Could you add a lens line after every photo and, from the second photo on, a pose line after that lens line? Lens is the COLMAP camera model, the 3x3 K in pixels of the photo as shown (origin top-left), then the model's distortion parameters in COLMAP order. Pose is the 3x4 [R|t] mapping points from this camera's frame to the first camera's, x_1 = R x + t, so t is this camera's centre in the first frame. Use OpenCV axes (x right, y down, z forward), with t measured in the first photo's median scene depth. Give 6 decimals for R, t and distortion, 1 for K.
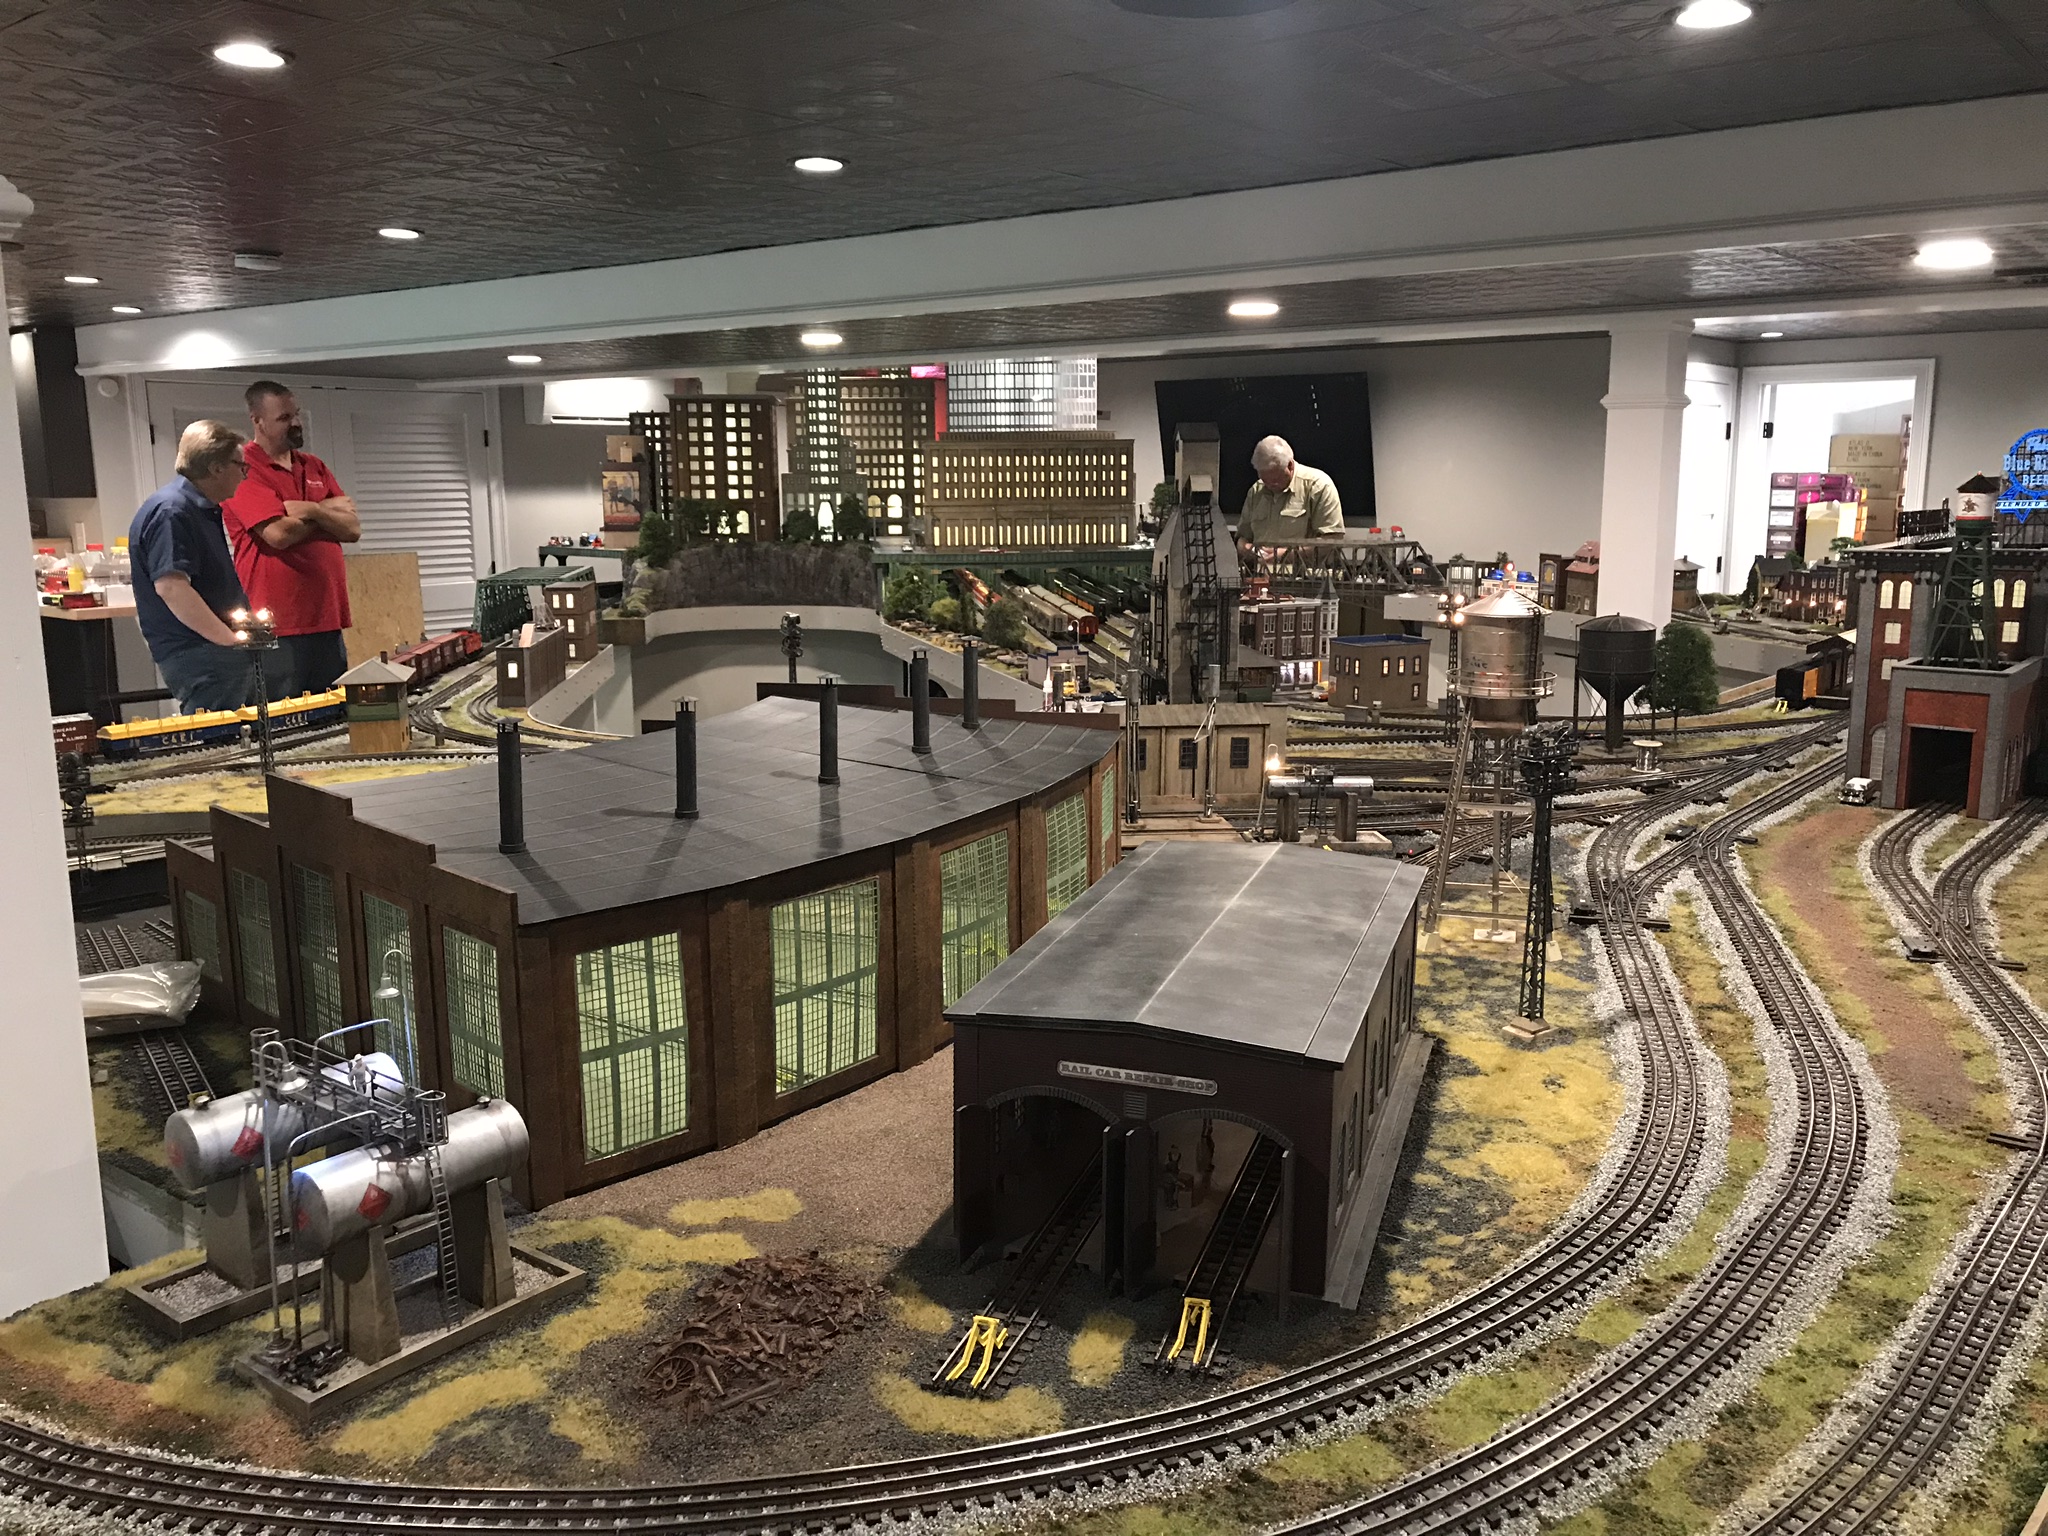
lens RADIAL K [[1694.9, 0, 1040.0], [0, 1694.9, 780.7], [0, 0, 1]] dist [0.024883, 0.007463]
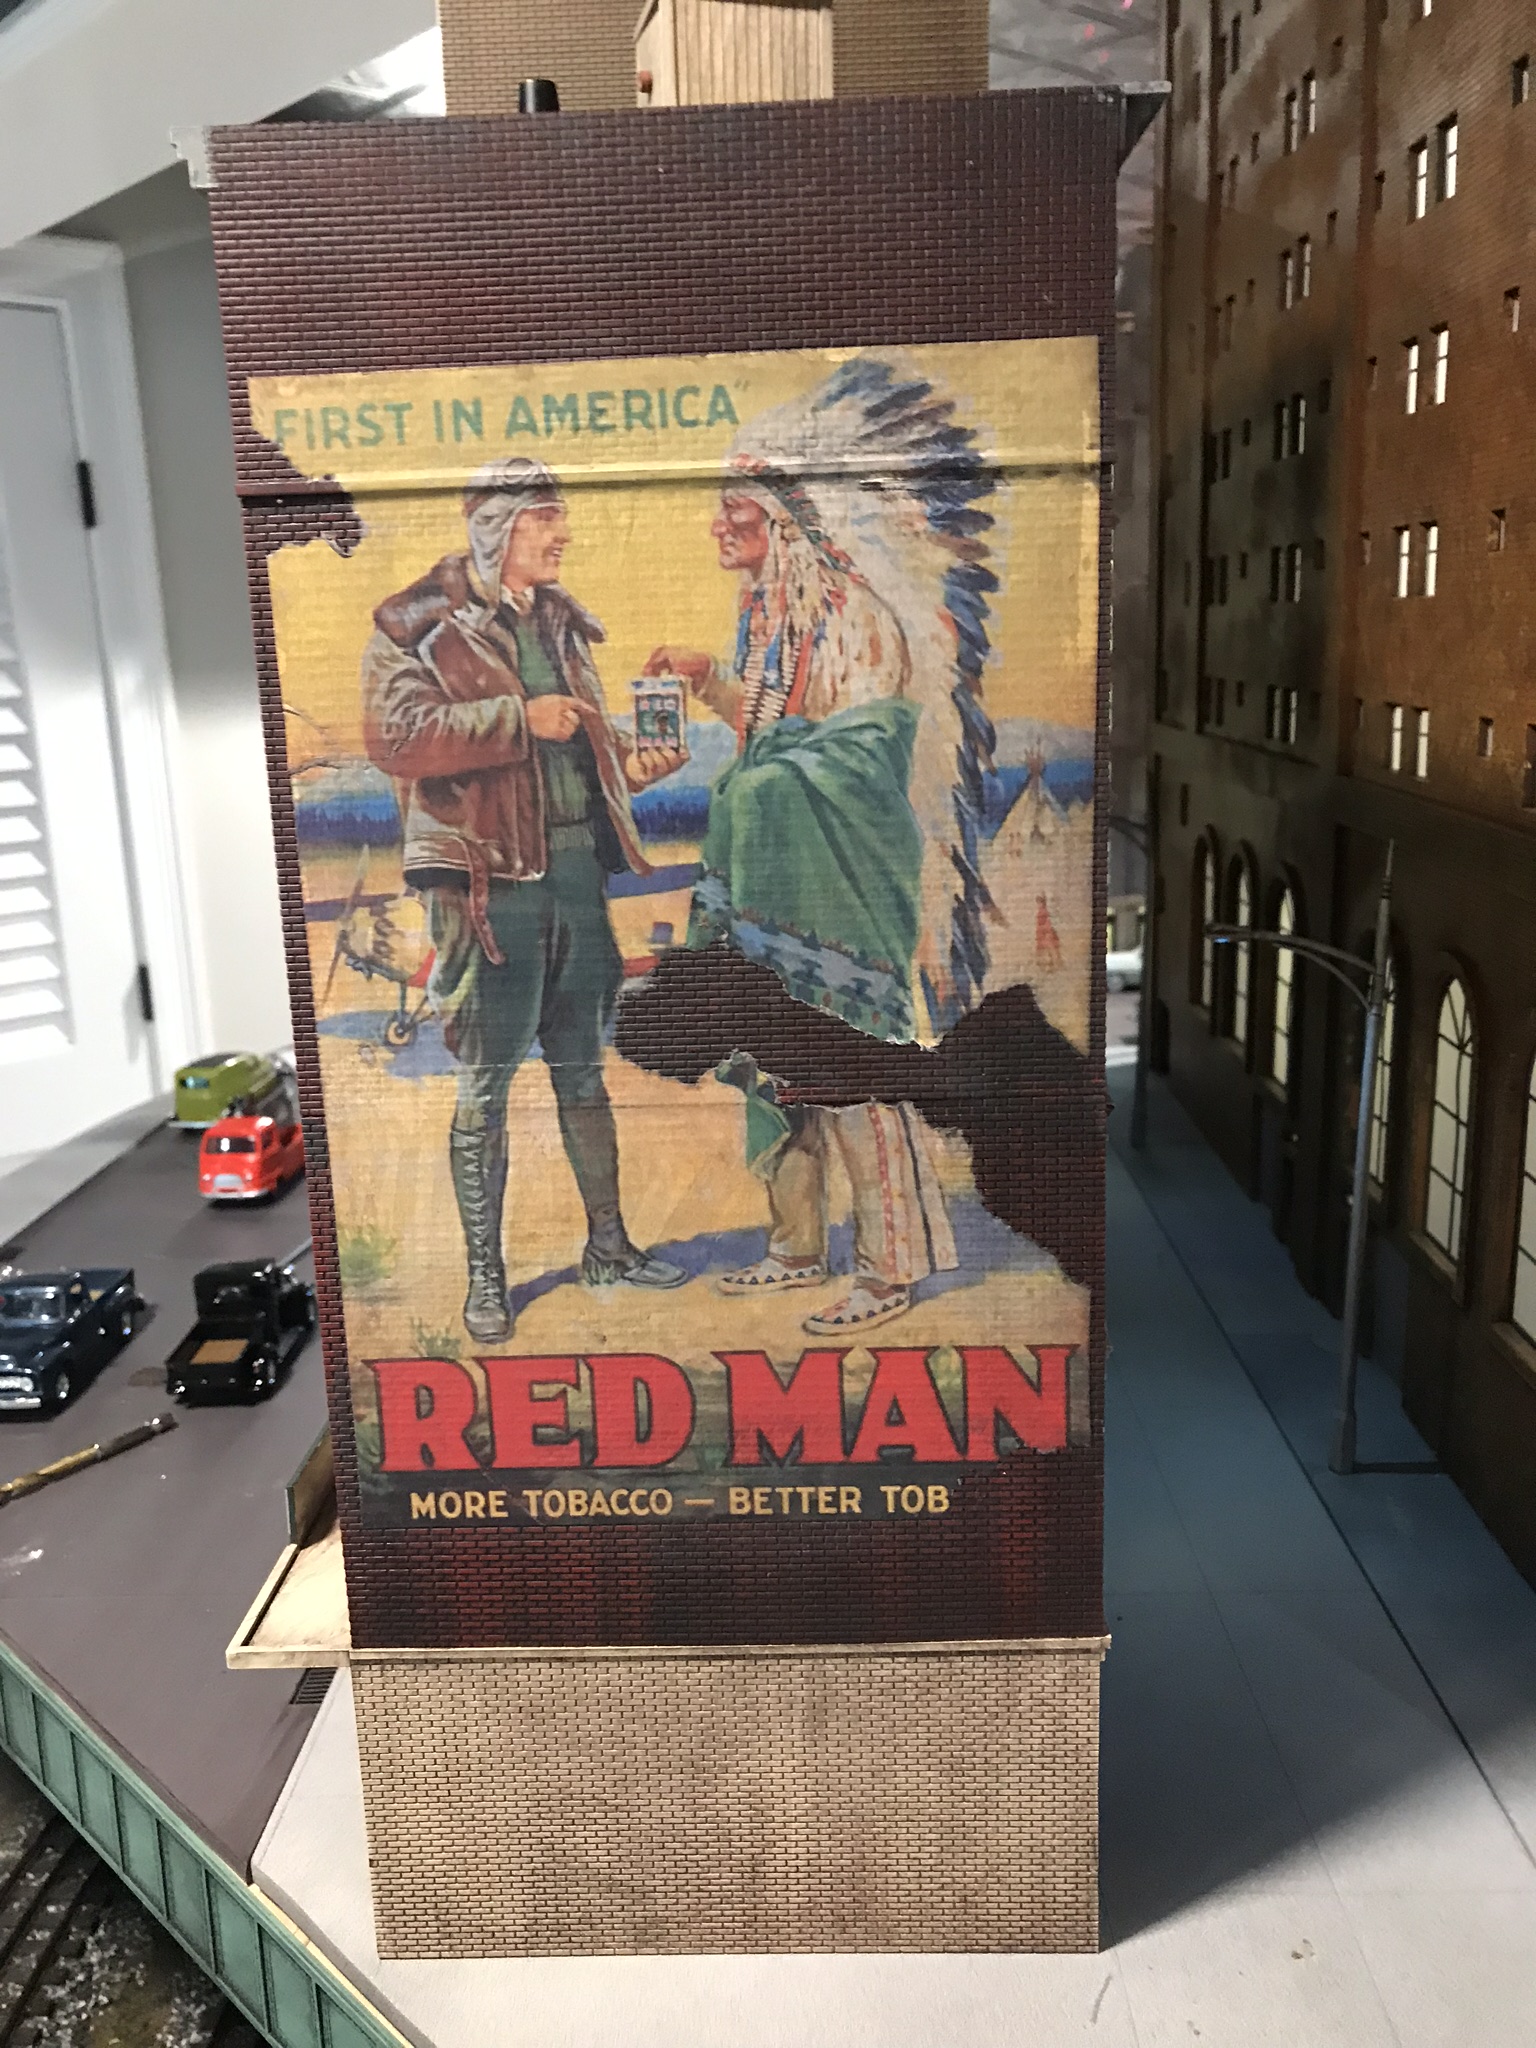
lens RADIAL K [[1694.9, 0, 847.0], [0, 1694.9, 1032.1], [0, 0, 1]] dist [0.024883, 0.007463]
pose [[0.995726, -0.005743, -0.092180, -0.246322], [0.010020, 0.998891, 0.046007, -0.172273], [0.091814, -0.046734, 0.994679, 0.988045]]
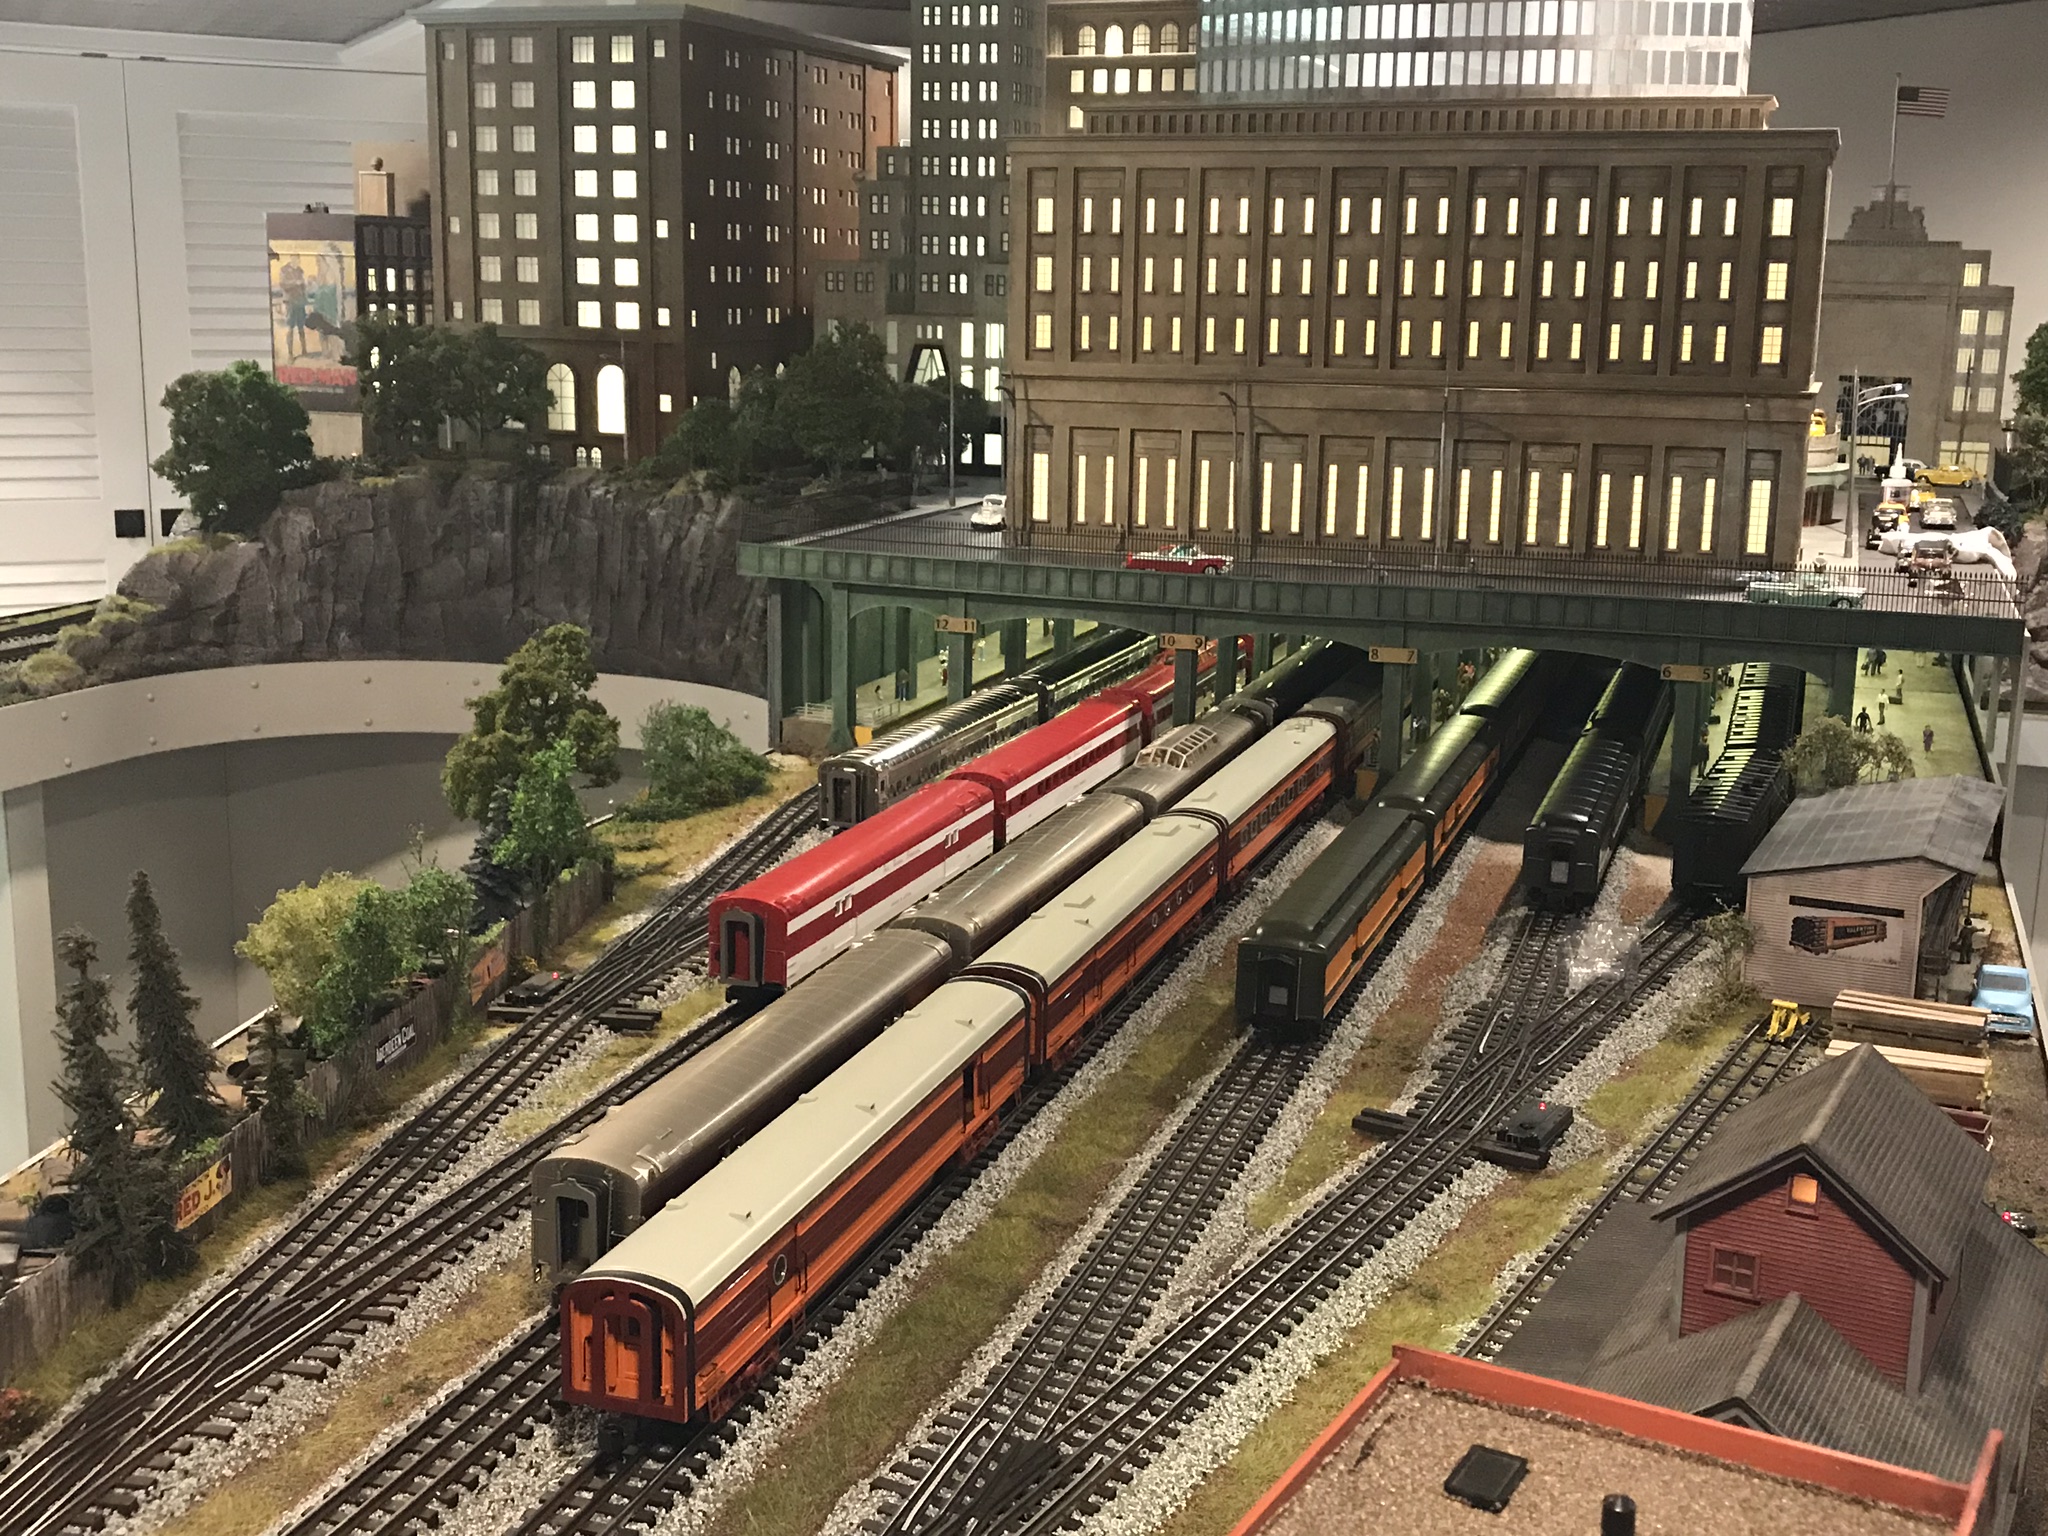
lens RADIAL K [[2285.7, 0, 1047.1], [0, 2285.7, 698.7], [0, 0, 1]] dist [0.065472, 0.000000]
pose [[0.905822, 0.097637, -0.412254, 0.095702], [-0.099868, 0.994869, 0.016186, -0.114459], [0.411719, 0.026510, 0.910925, 0.654145]]
